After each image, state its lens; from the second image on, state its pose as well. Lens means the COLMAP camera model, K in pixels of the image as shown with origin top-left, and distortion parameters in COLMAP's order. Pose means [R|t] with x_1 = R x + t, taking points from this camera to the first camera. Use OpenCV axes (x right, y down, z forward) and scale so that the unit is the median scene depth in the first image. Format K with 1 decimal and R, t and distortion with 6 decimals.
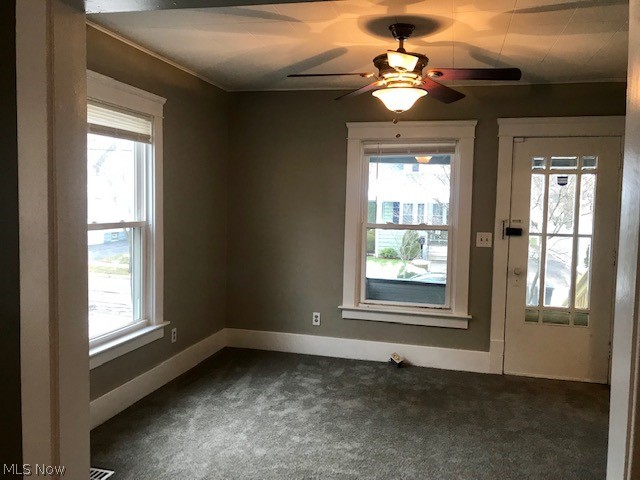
lens RADIAL K [[540.1, 0, 320.3], [0, 540.1, 222.1], [0, 0, 1]] dist [0.000218, -0.000696]
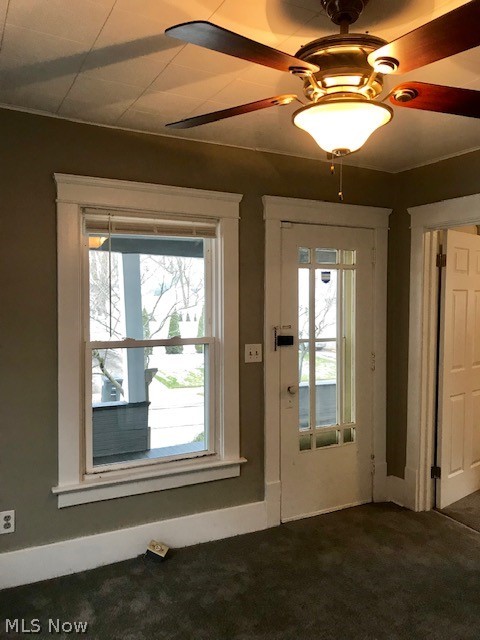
lens RADIAL K [[526.9, 0, 240.3], [0, 526.9, 307.4], [0, 0, 1]] dist [0.009560, -0.003168]
pose [[0.724338, -0.029613, 0.688808, -0.217406], [0.039076, 0.999234, 0.001867, -0.034335], [-0.688336, 0.025563, 0.724941, 0.477901]]
